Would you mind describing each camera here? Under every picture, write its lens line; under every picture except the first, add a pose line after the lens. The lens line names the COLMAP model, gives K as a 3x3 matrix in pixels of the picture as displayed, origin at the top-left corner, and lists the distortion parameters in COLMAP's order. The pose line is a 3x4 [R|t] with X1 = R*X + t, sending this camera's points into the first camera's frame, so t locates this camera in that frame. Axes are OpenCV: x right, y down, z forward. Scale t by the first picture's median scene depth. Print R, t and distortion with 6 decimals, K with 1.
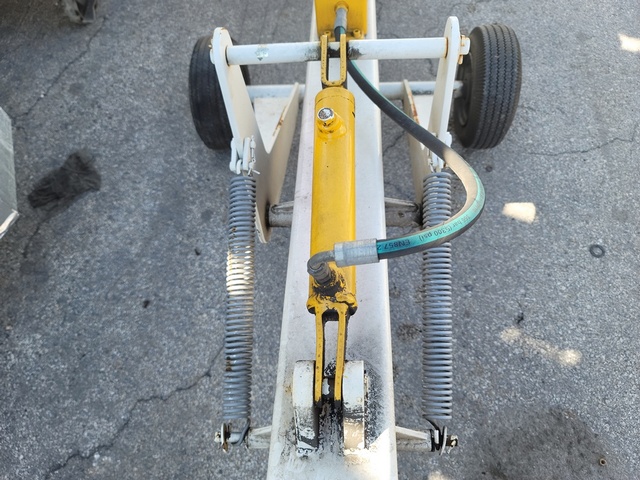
lens RADIAL K [[481.4, 0, 326.2], [0, 481.4, 236.3], [0, 0, 1]] dist [0.021192, -0.002677]
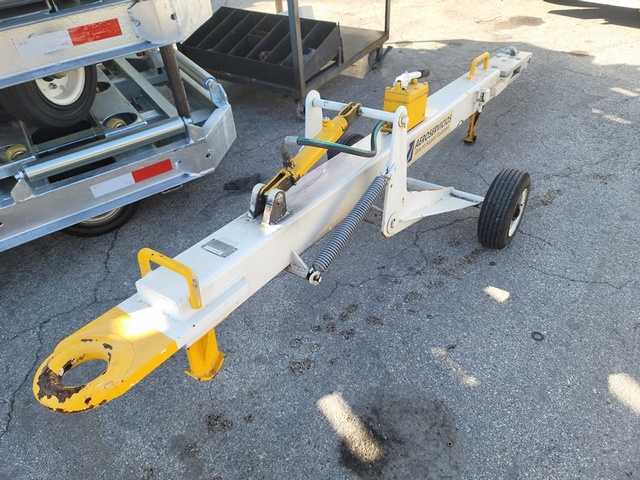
lens RADIAL K [[481.4, 0, 318.3], [0, 481.4, 239.1], [0, 0, 1]] dist [0.021192, -0.002677]
pose [[0.844276, 0.336038, -0.417464, 0.490603], [-0.453958, 0.862444, -0.223857, 0.343835], [0.284815, 0.378508, 0.880688, -0.384975]]
